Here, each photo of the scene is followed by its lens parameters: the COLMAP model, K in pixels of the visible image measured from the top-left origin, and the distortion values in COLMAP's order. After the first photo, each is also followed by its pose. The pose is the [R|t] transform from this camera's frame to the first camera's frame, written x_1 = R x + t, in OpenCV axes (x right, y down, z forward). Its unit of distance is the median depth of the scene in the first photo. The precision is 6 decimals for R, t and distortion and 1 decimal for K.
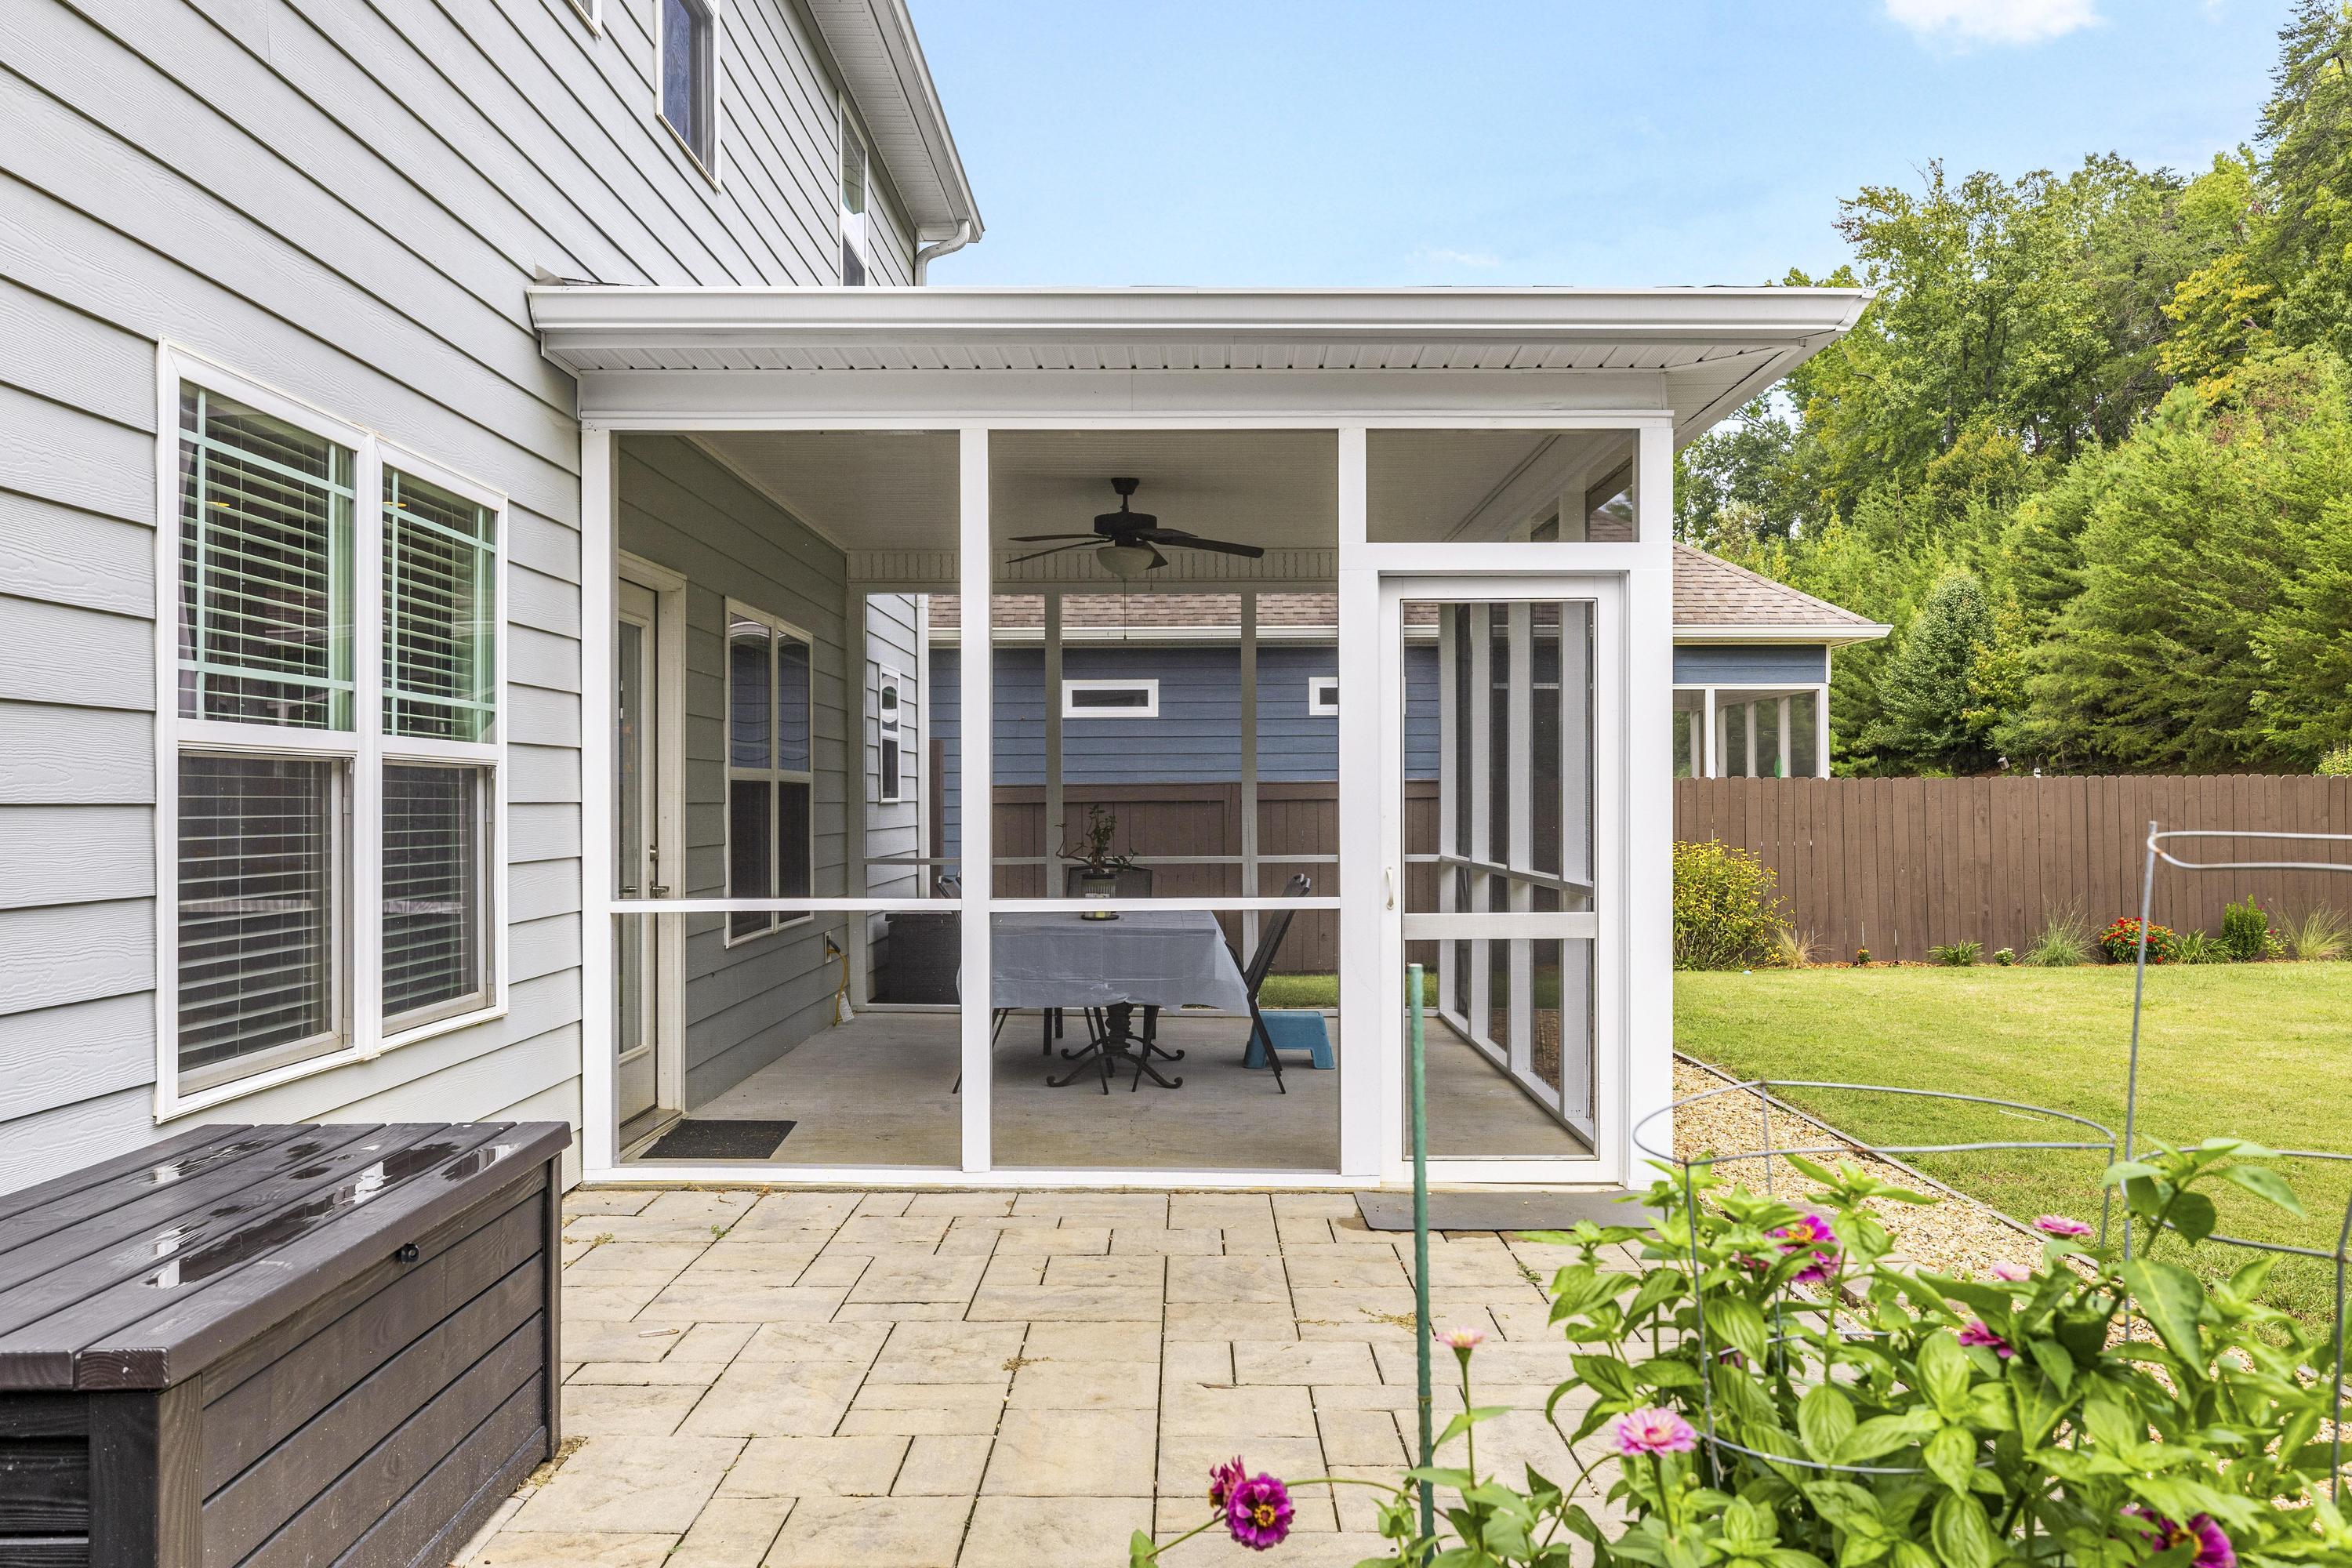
lens RADIAL K [[1825.5, 0, 1176.0], [0, 1825.5, 784.0], [0, 0, 1]] dist [-0.002655, -0.009940]
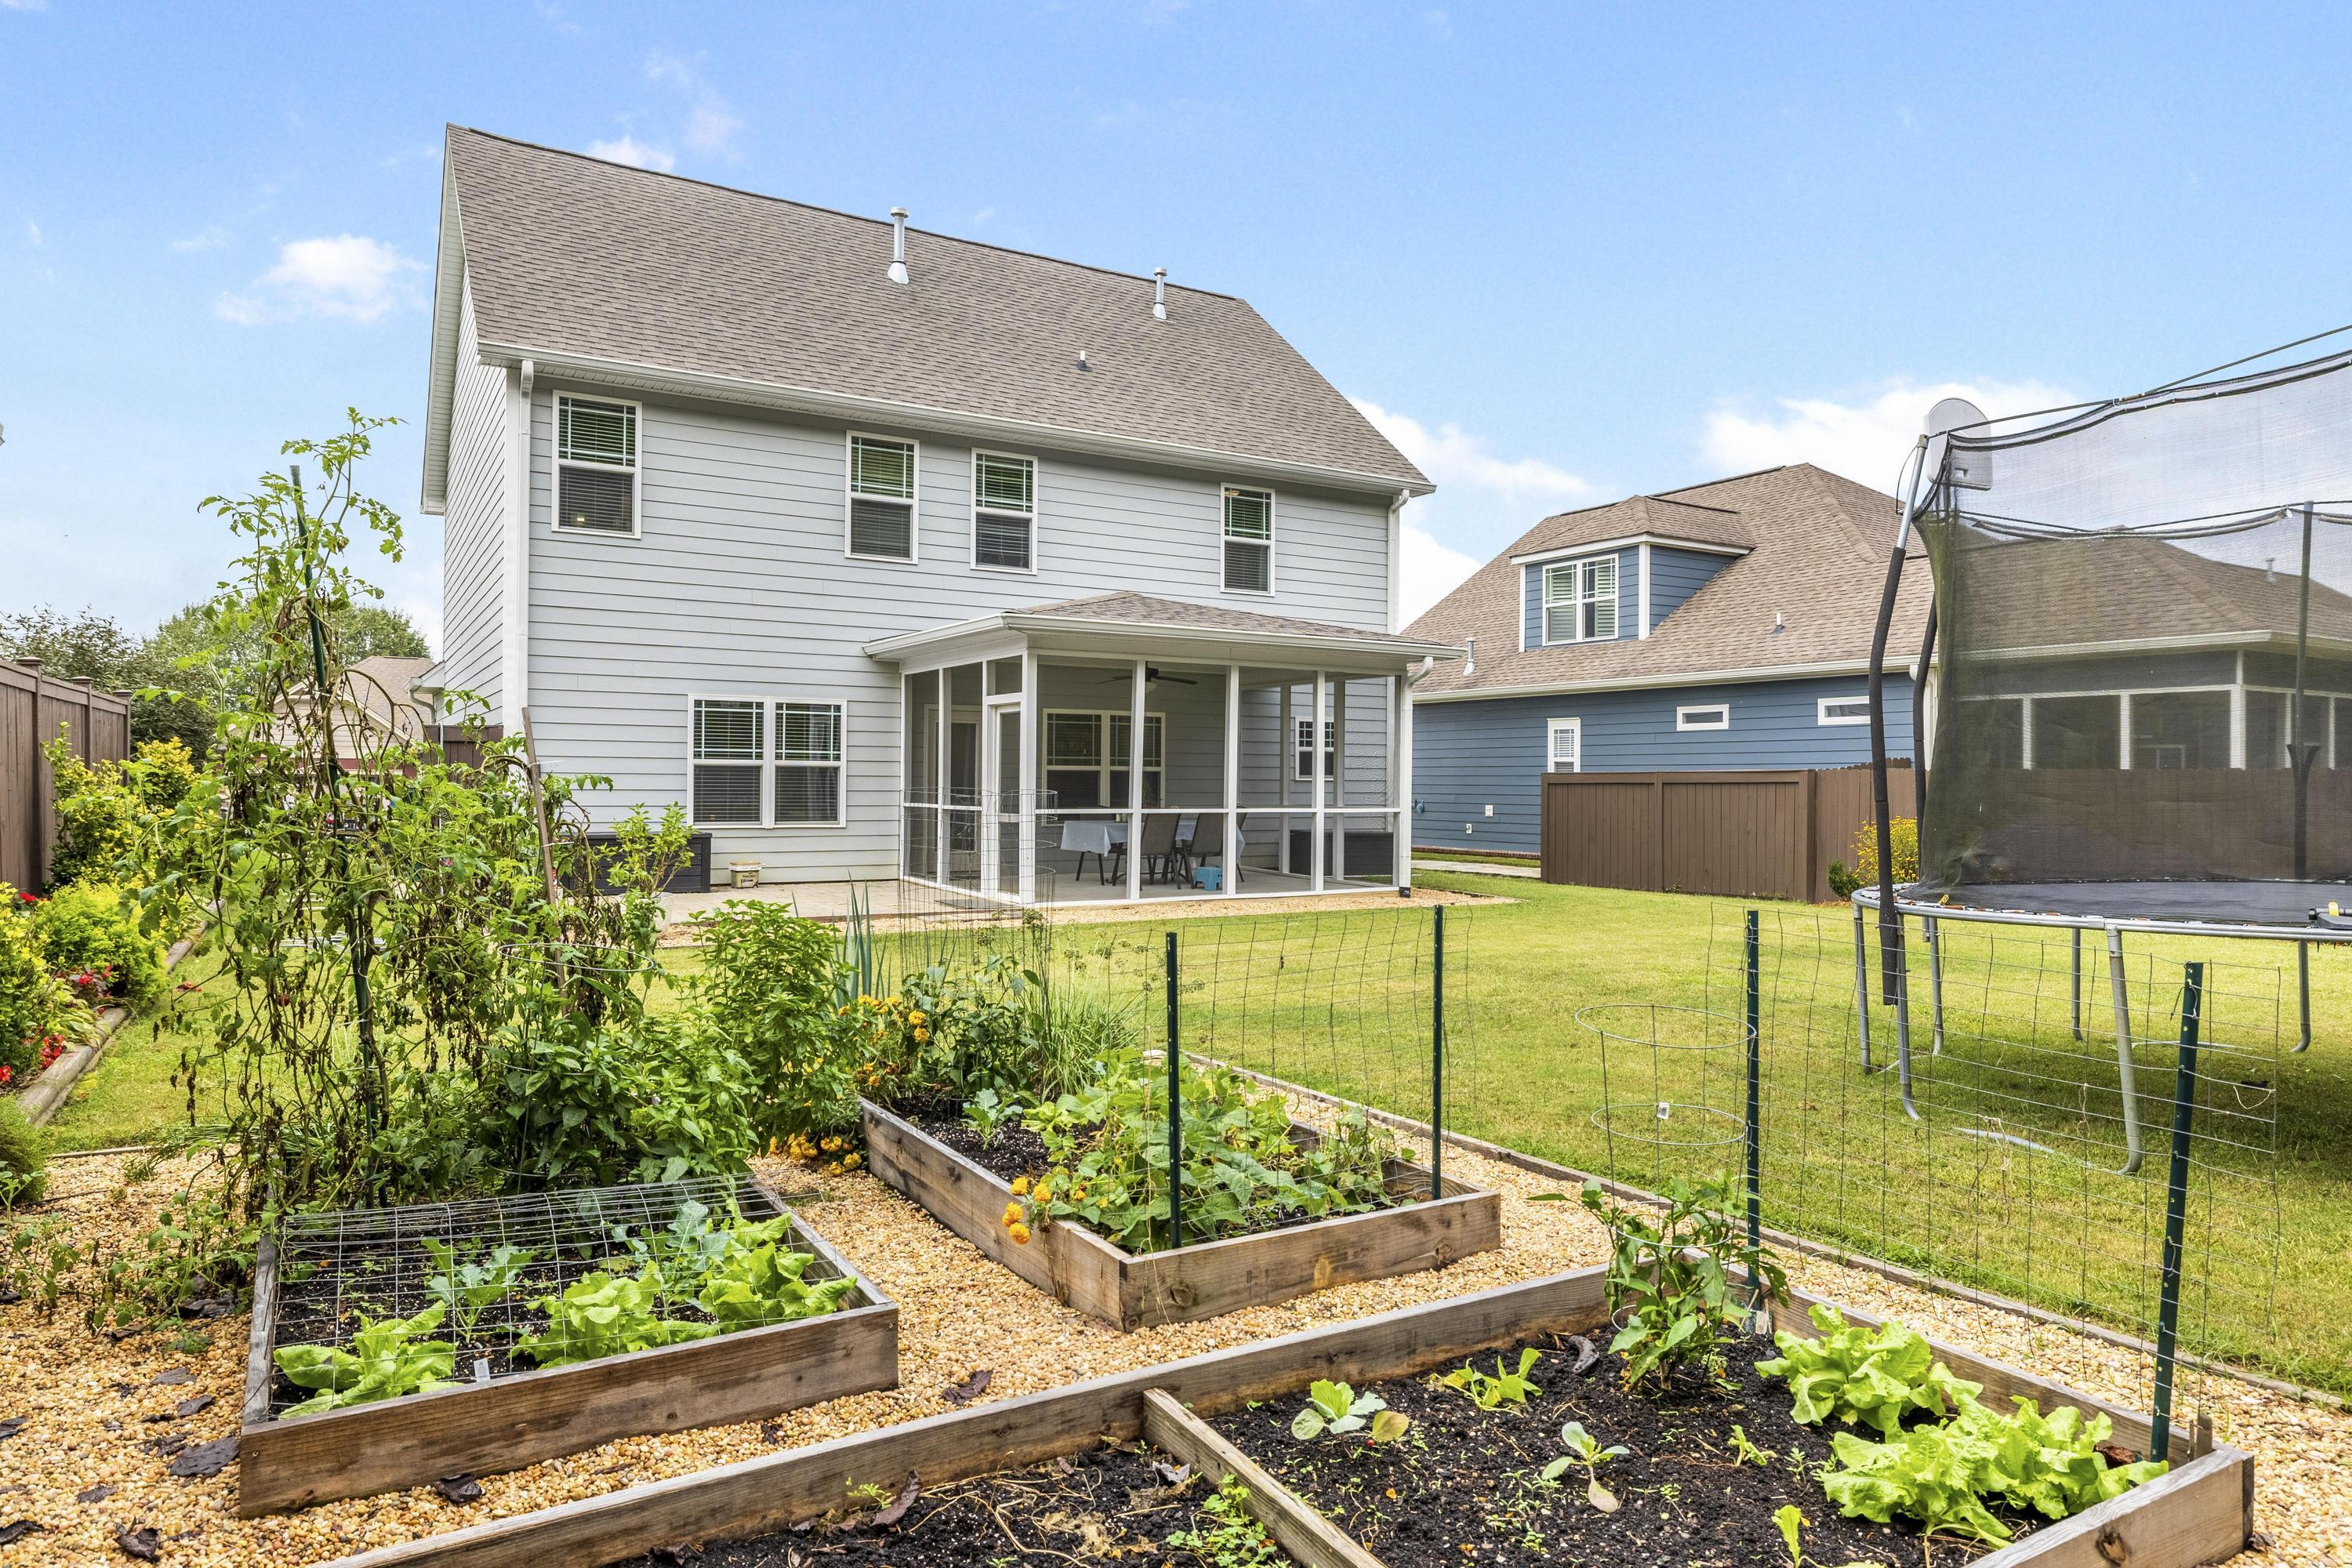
lens RADIAL K [[1418.2, 0, 1176.5], [0, 1418.2, 768.5], [0, 0, 1]] dist [0.001323, 0.000704]
pose [[0.512541, -0.000667, -0.858663, 0.562420], [-0.002268, 0.999995, -0.002130, -0.000178], [0.858660, 0.003040, 0.512537, 0.002403]]
